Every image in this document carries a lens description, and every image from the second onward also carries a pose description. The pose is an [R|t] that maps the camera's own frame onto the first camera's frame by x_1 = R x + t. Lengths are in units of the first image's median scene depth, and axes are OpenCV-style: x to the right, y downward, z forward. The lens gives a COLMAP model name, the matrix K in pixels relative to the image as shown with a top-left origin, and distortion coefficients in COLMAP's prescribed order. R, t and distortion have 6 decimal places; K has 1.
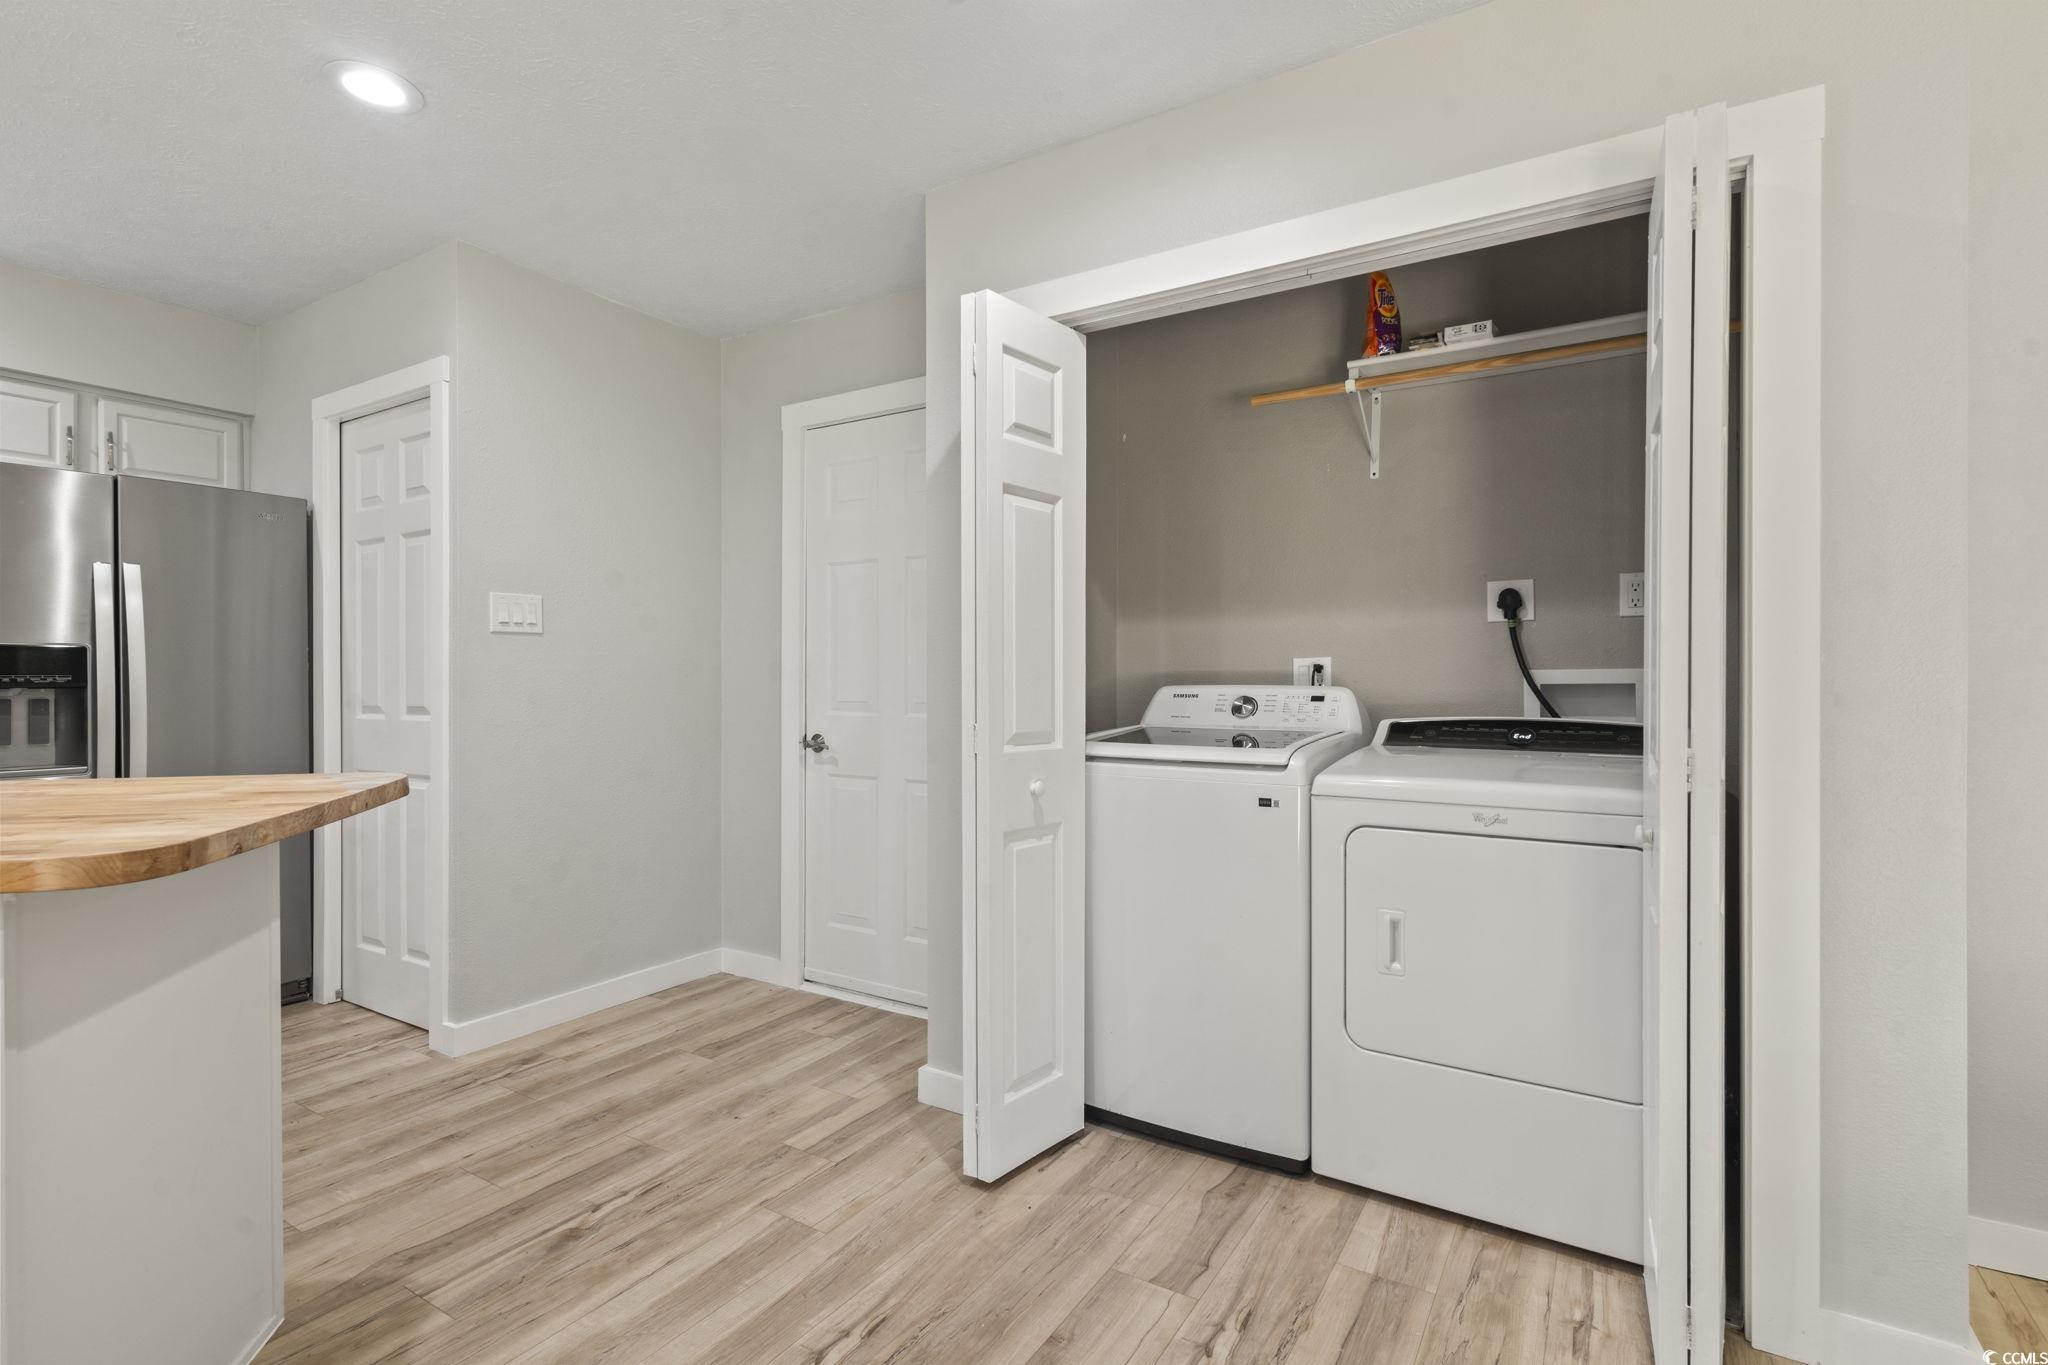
lens RADIAL K [[984.5, 0, 1015.2], [0, 984.5, 670.9], [0, 0, 1]] dist [0.000228, 0.001166]
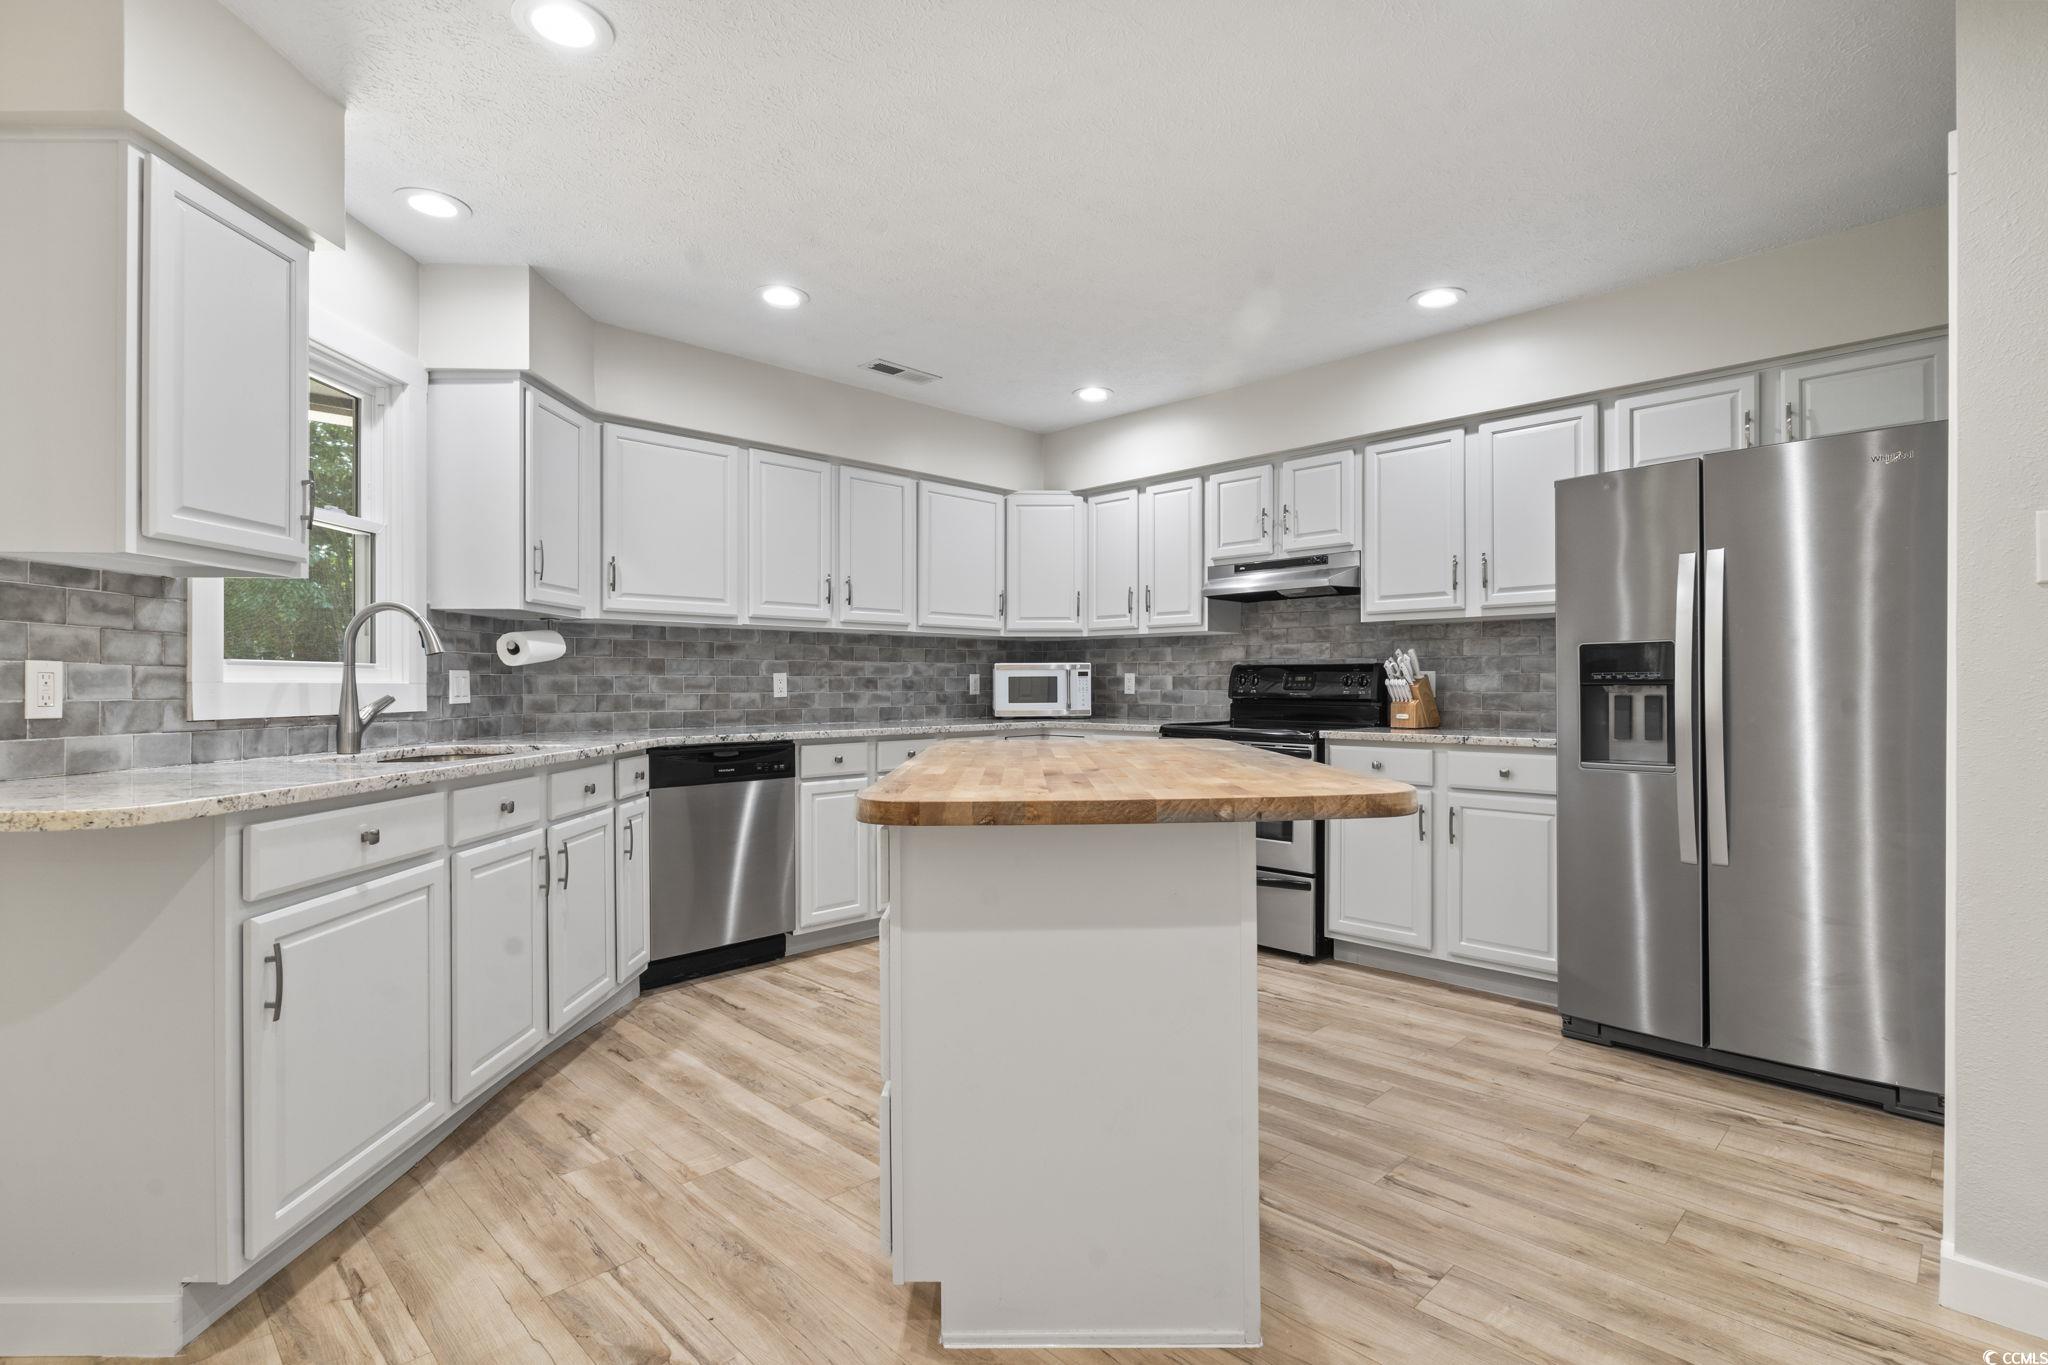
lens RADIAL K [[984.5, 0, 1026.2], [0, 984.5, 686.3], [0, 0, 1]] dist [0.000228, 0.001166]
pose [[-0.213689, 0.000495, -0.976902, 0.130258], [0.006081, 0.999981, -0.000823, 0.015276], [0.976883, -0.006117, -0.213688, 0.579110]]
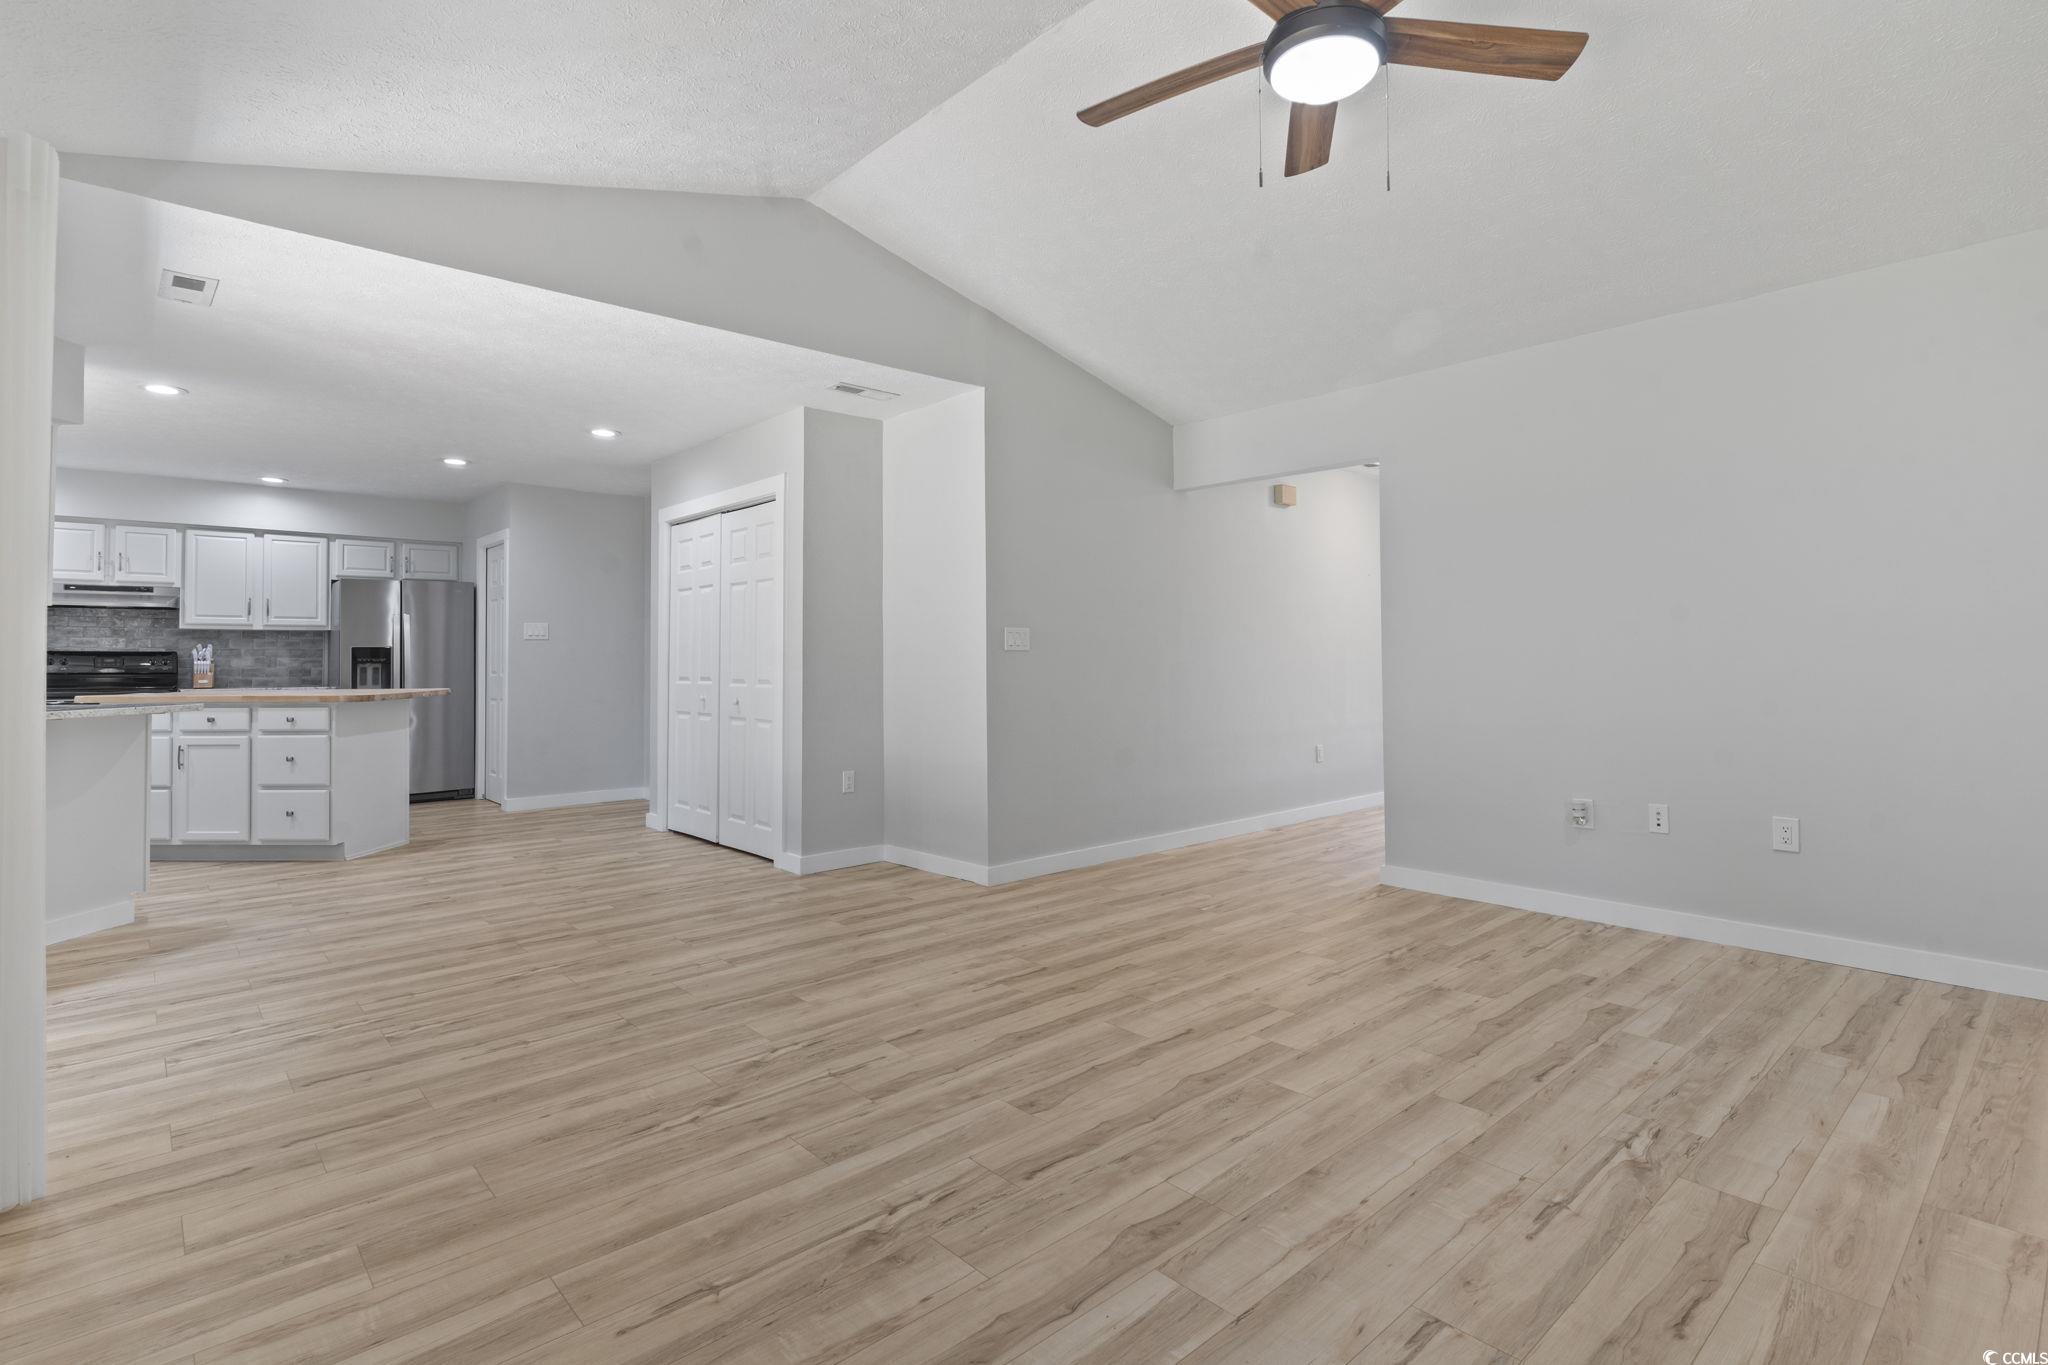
lens RADIAL K [[984.5, 0, 1025.6], [0, 984.5, 633.7], [0, 0, 1]] dist [0.000228, 0.001166]
pose [[0.965157, -0.012391, -0.261377, 1.323637], [0.007075, 0.999749, -0.021268, 0.006673], [0.261575, 0.018678, 0.965003, -1.043965]]
